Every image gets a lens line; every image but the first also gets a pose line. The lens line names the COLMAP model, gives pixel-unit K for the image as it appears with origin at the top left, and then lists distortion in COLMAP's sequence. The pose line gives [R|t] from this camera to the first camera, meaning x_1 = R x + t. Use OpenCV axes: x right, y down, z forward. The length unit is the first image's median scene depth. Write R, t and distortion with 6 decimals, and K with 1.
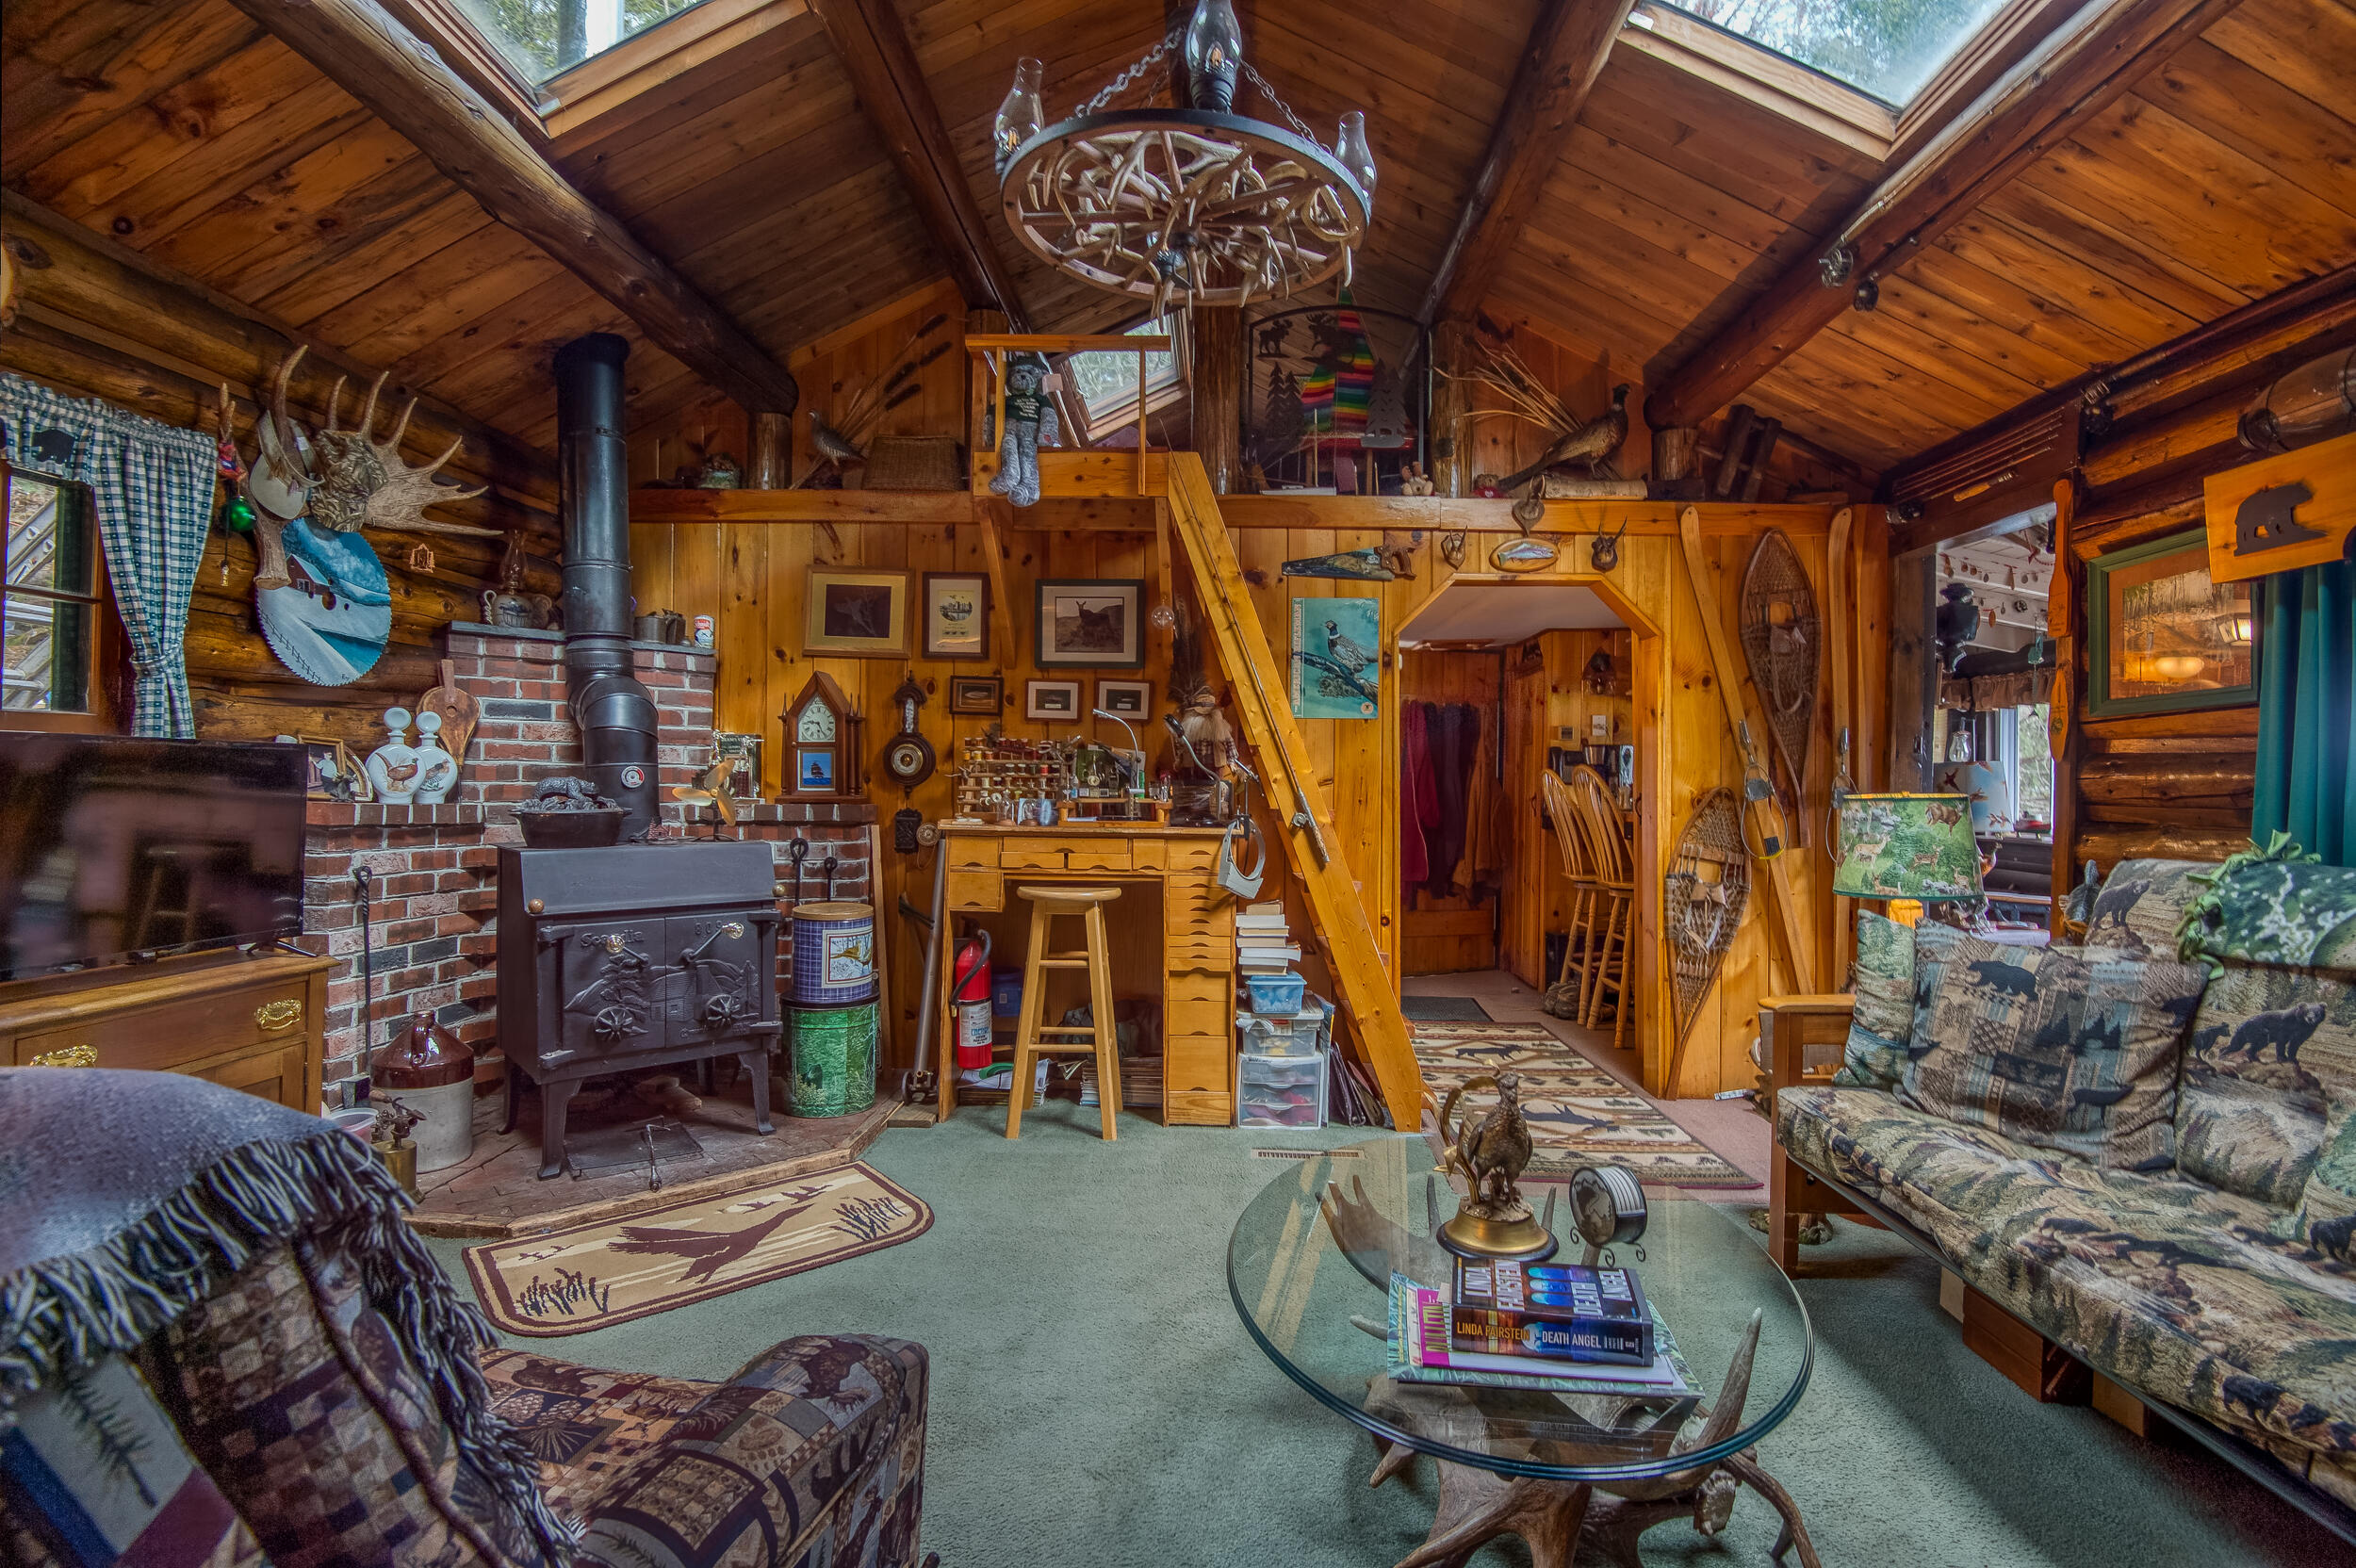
lens RADIAL K [[1117.8, 0, 1181.6], [0, 1117.8, 792.1], [0, 0, 1]] dist [-0.031076, -0.009173]
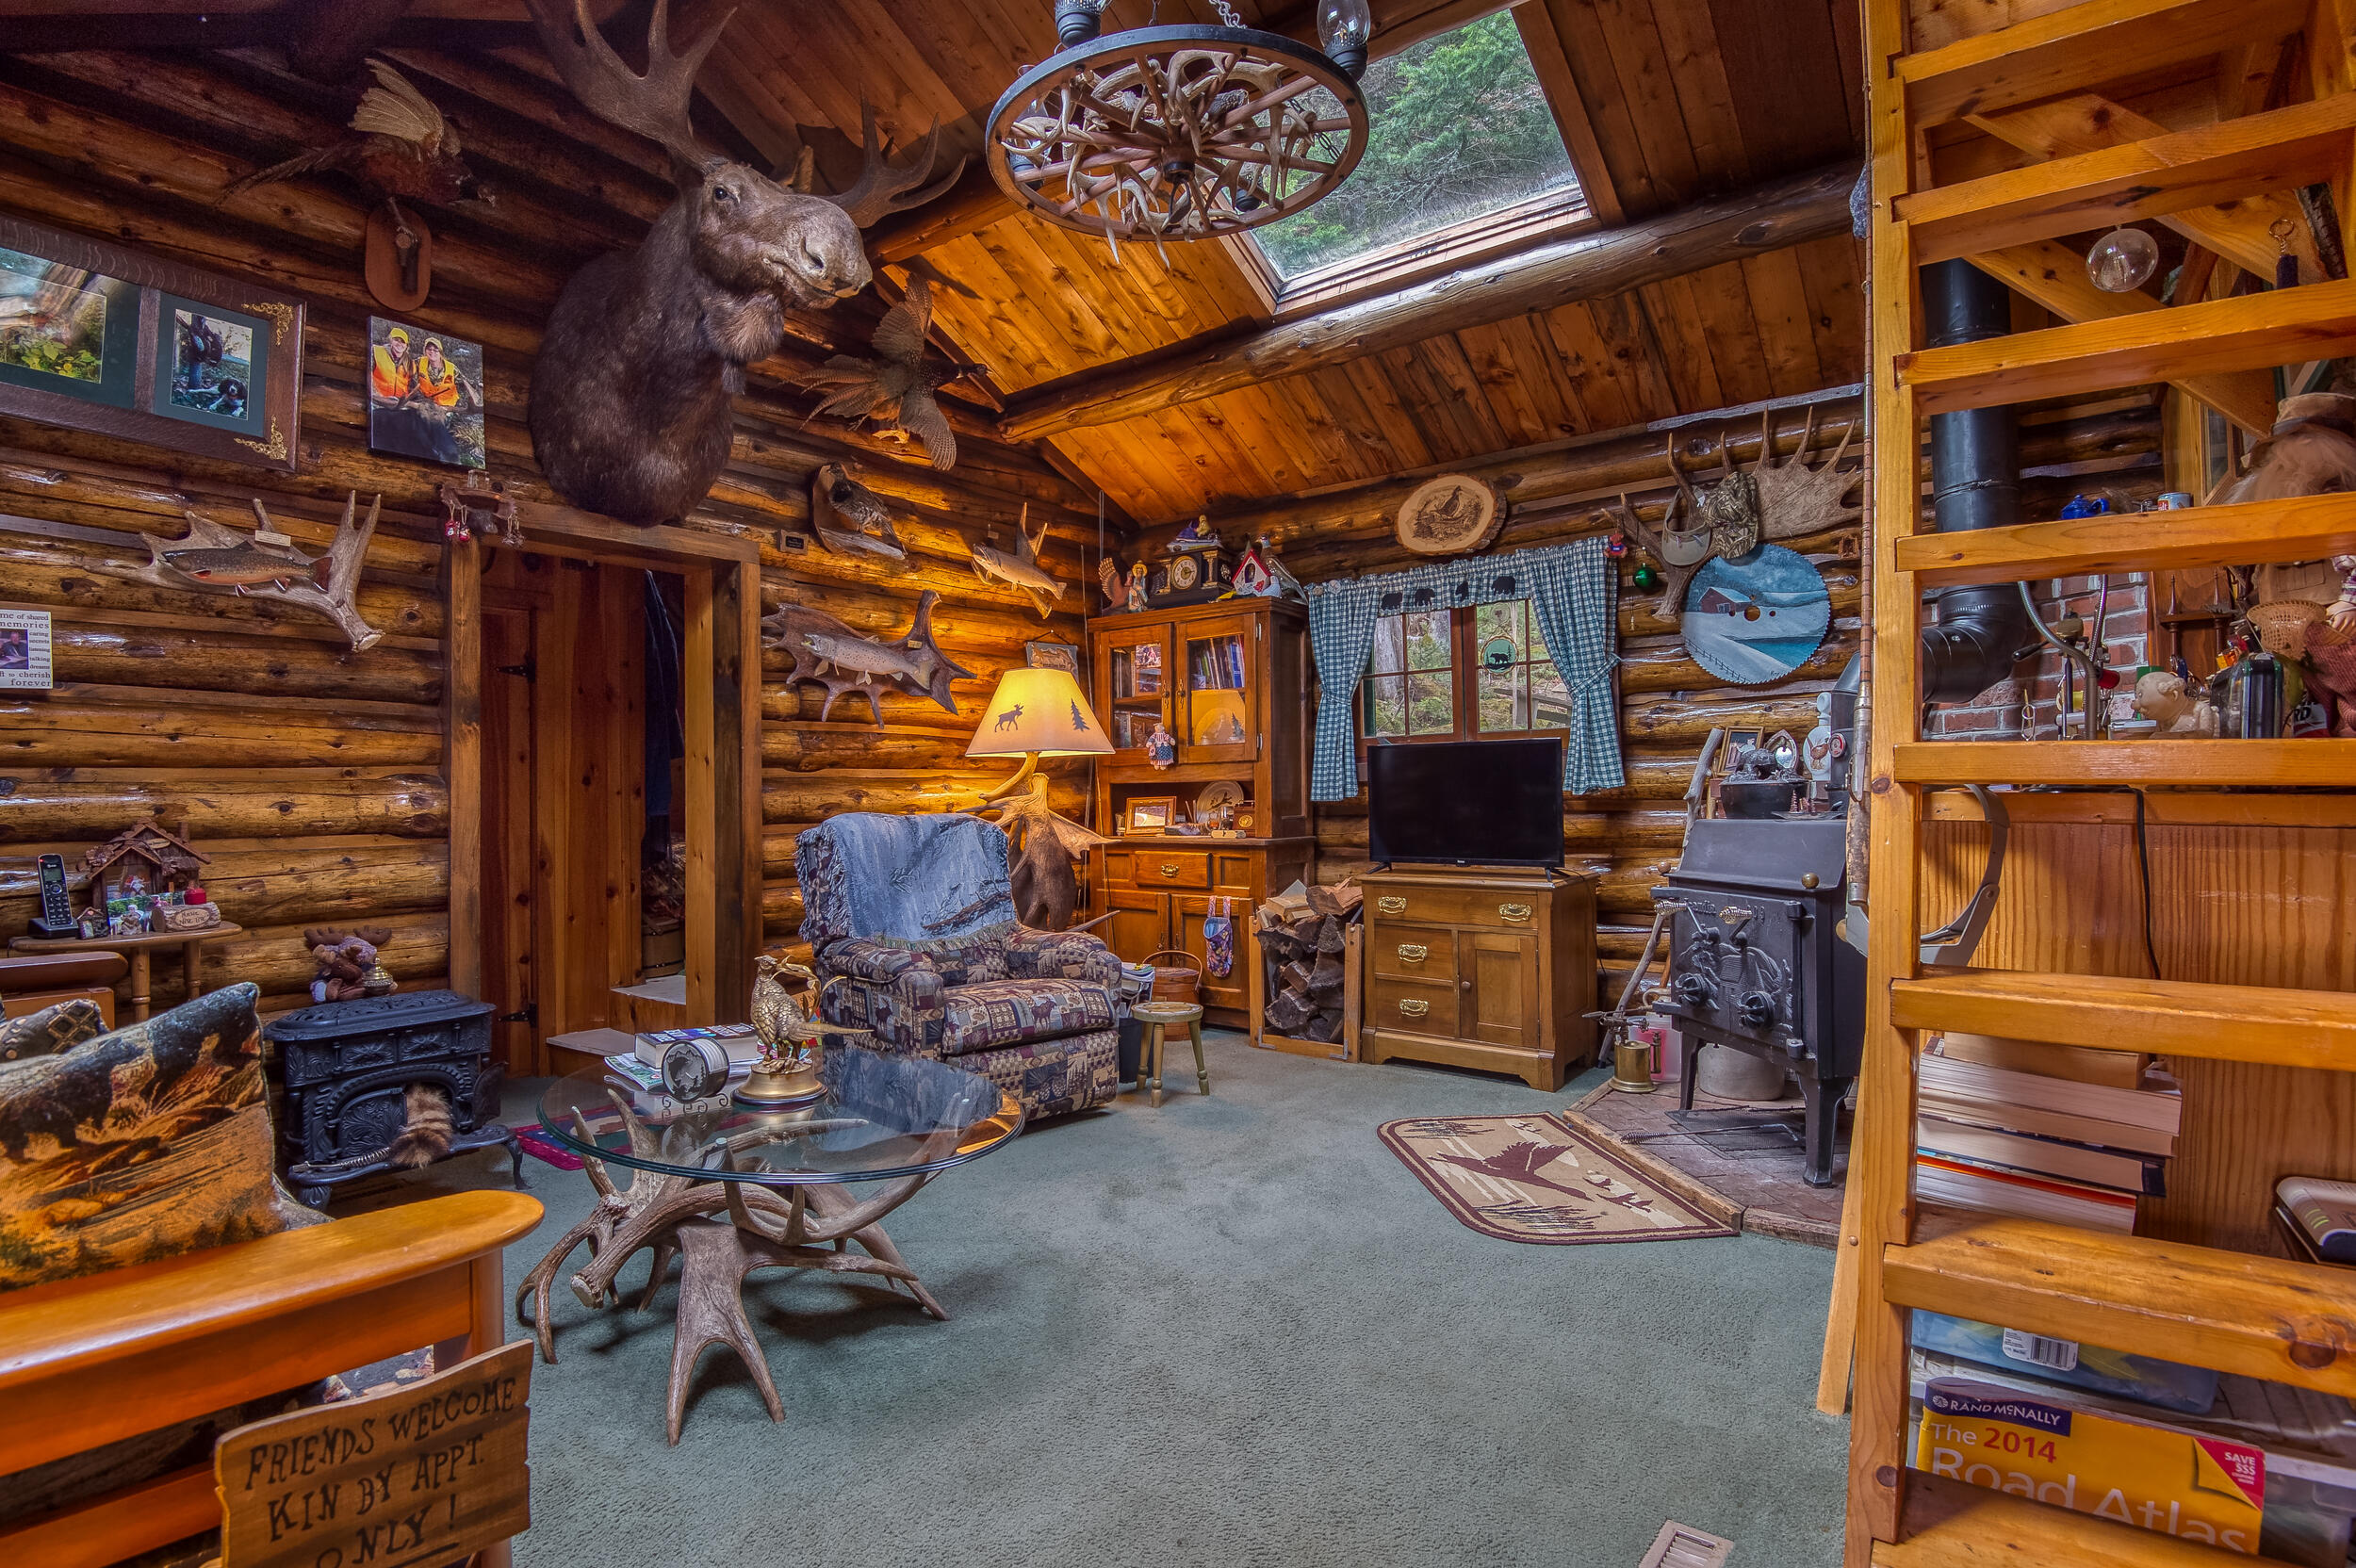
lens RADIAL K [[1179.0, 0, 1186.3], [0, 1179.0, 775.8], [0, 0, 1]] dist [-0.051441, -0.000449]
pose [[-0.593009, -0.027114, -0.804740, 0.655425], [-0.008711, 0.999590, -0.027260, 0.048241], [0.805149, -0.009156, -0.593002, 1.304792]]
